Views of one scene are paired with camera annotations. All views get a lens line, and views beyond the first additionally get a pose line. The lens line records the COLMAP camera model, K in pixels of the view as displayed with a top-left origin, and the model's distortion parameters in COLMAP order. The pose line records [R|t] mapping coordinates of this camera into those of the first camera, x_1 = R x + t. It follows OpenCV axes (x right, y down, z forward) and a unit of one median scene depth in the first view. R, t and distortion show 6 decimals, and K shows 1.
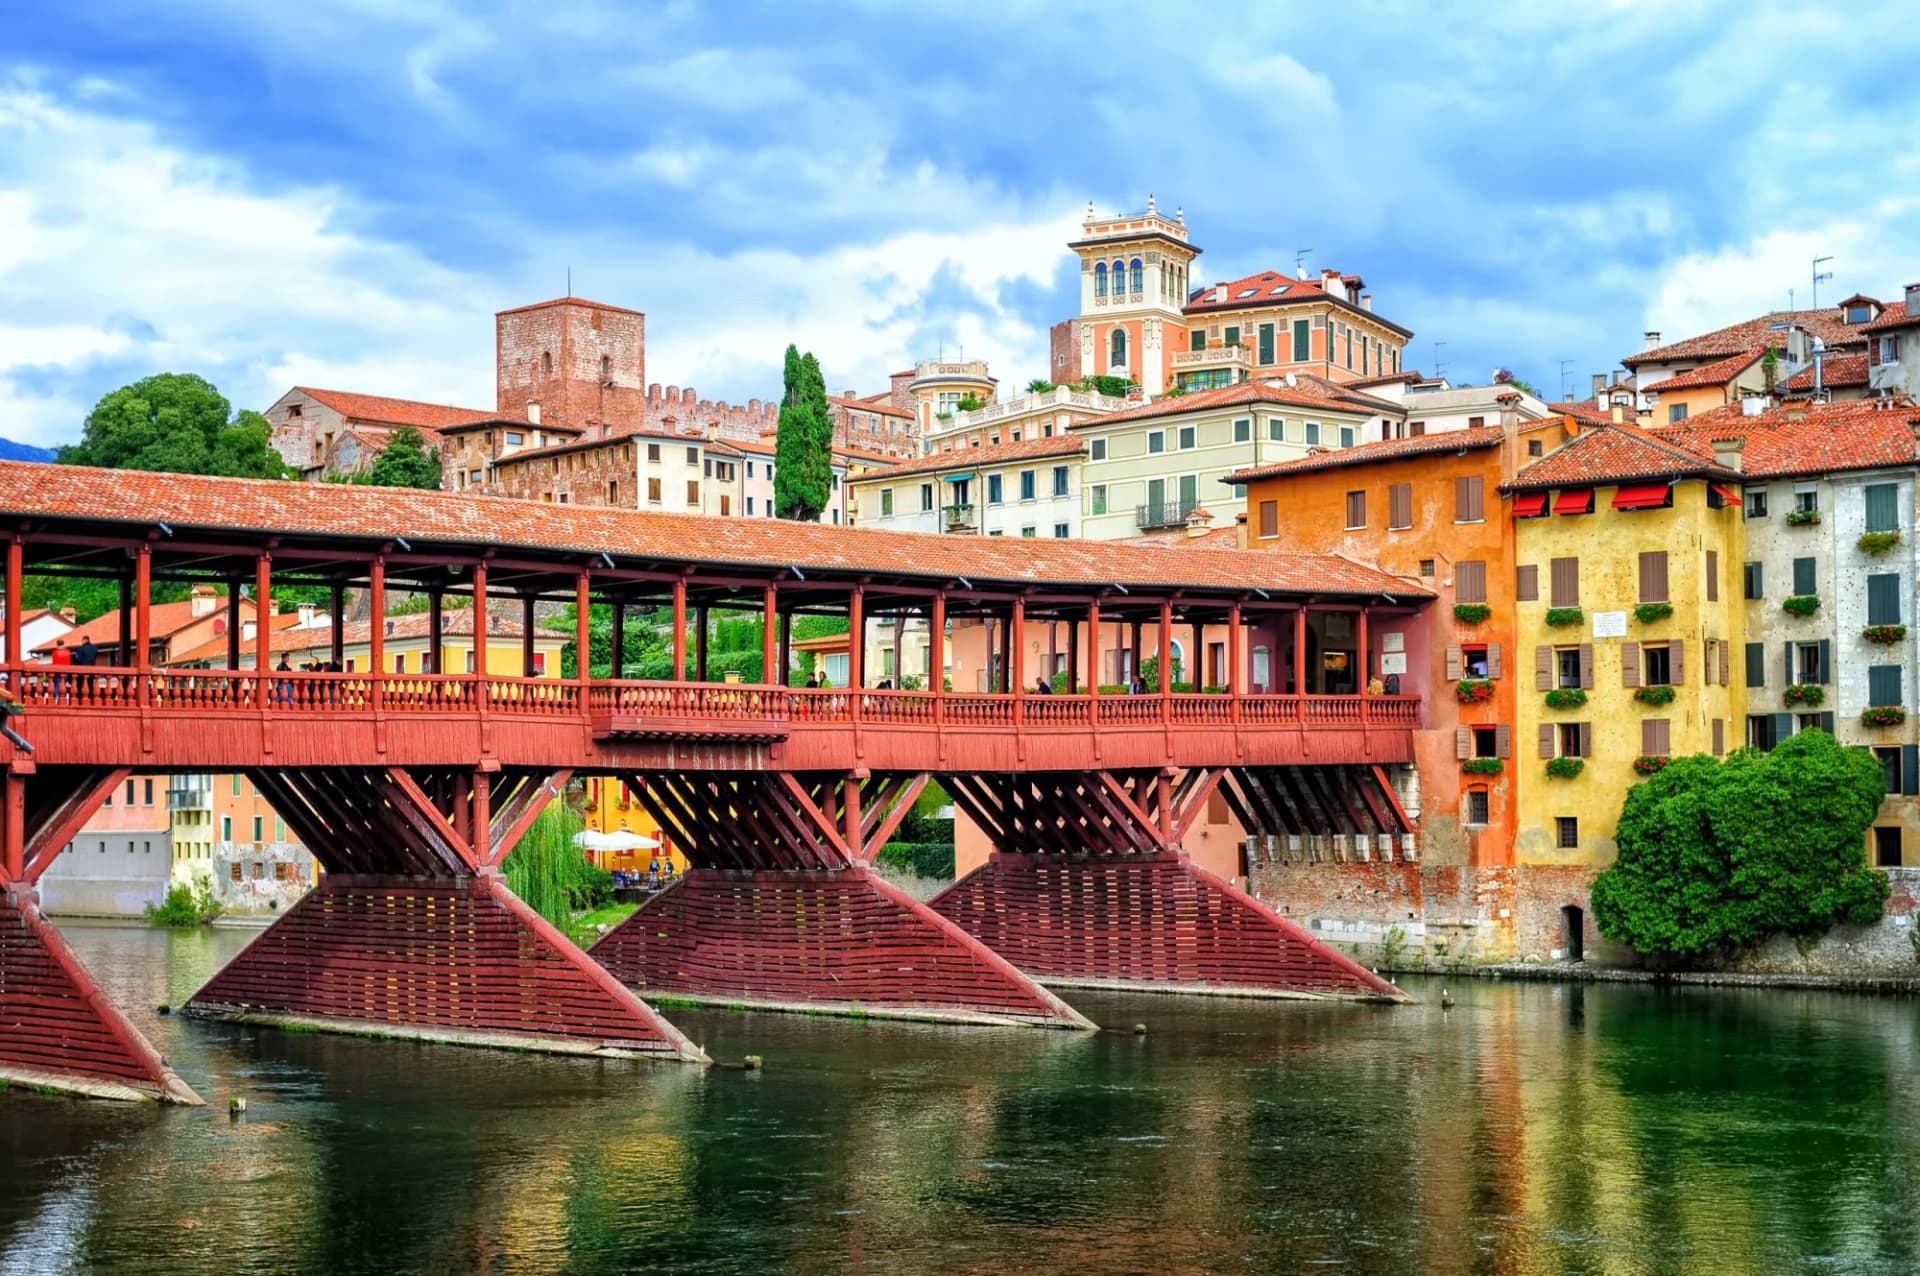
lens RADIAL K [[2567.4, 0, 960.0], [0, 2567.4, 638.0], [0, 0, 1]] dist [0.073420, -0.032285]
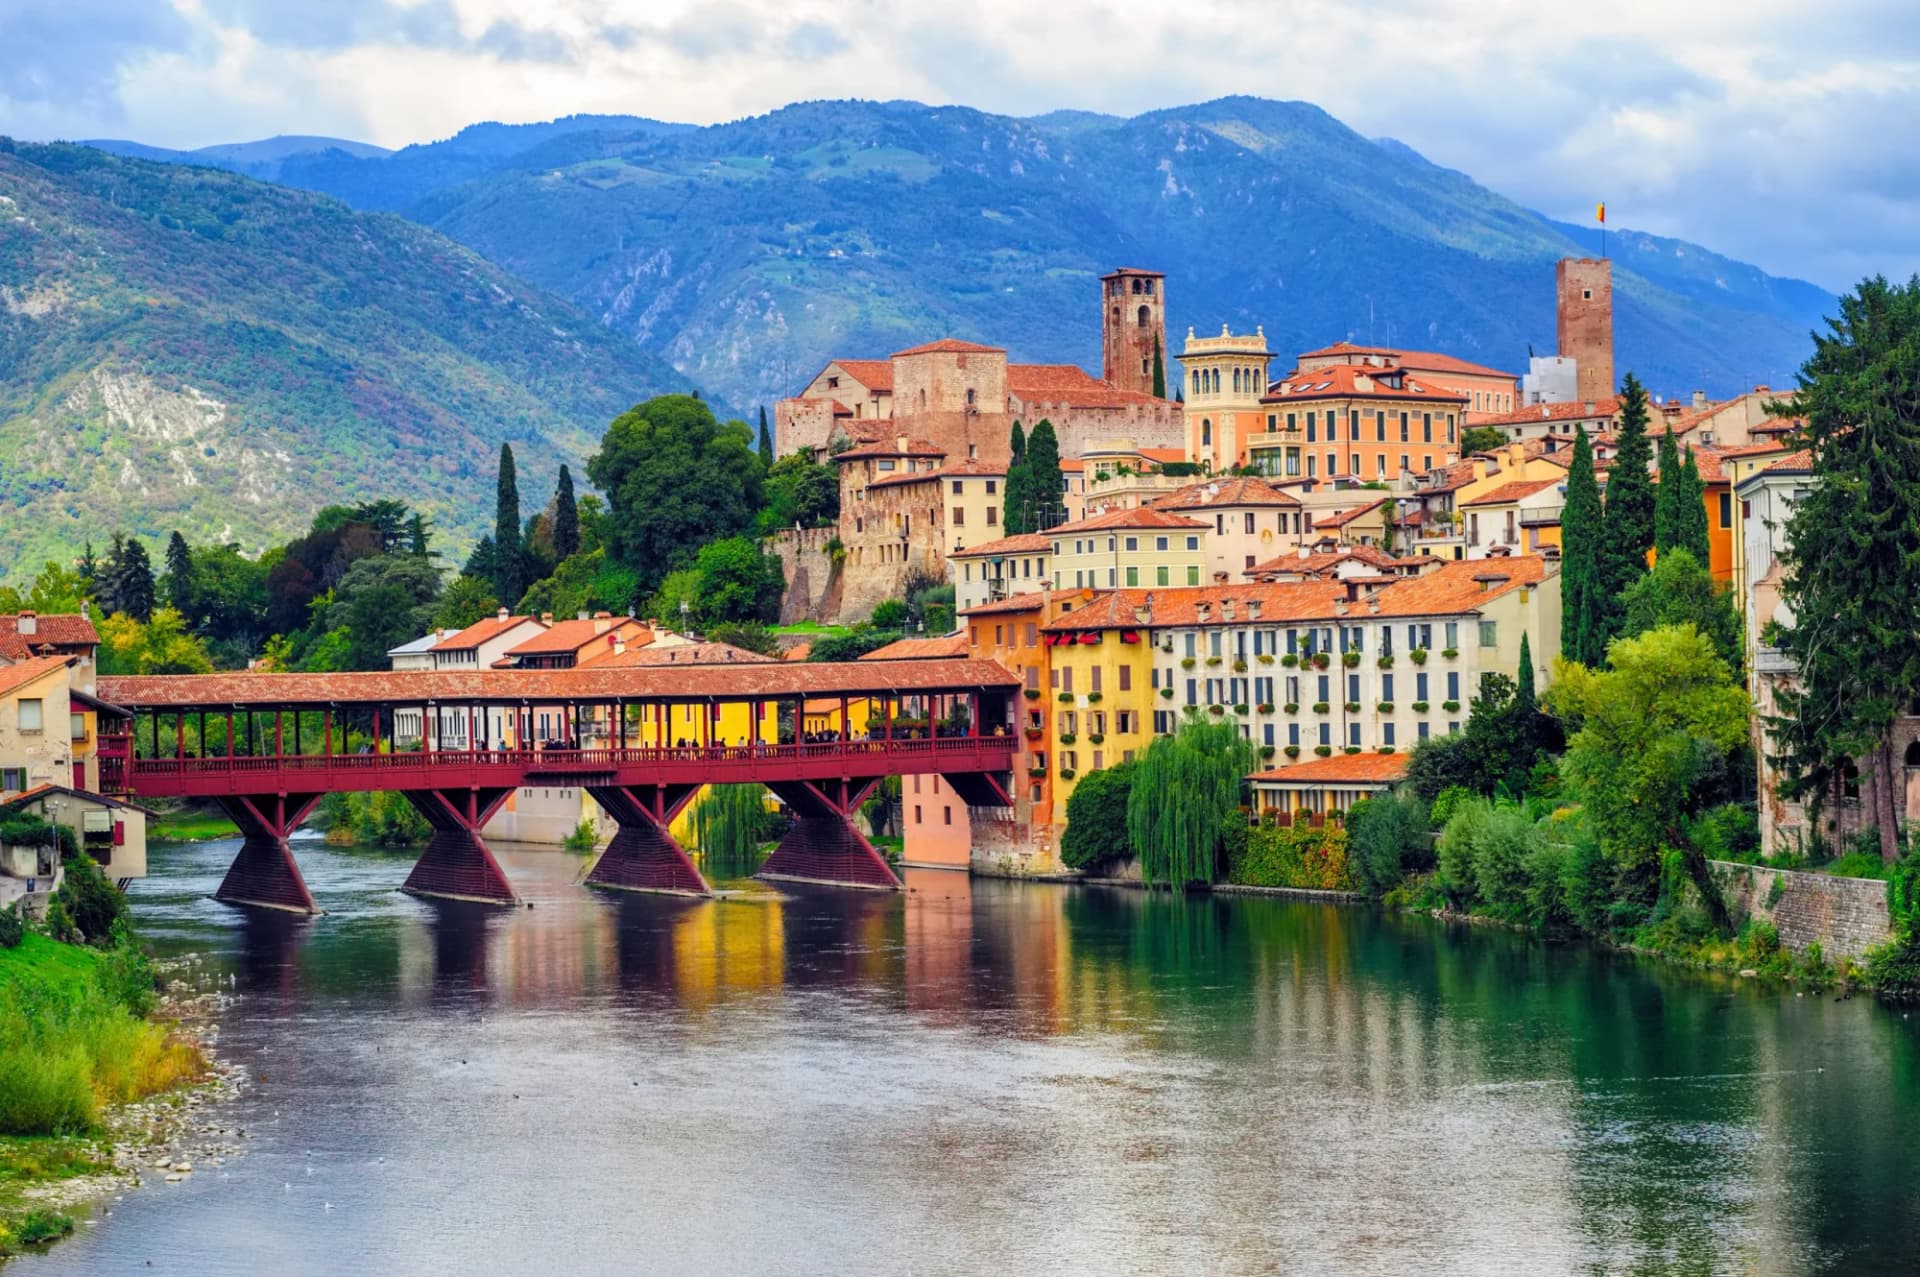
lens RADIAL K [[2567.4, 0, 960.0], [0, 2567.4, 638.5], [0, 0, 1]] dist [0.073420, -0.032285]
pose [[0.974174, -0.016536, -0.225191, 0.334332], [0.023303, 0.999352, 0.027423, -0.060666], [0.224591, -0.031962, 0.973929, -0.514504]]
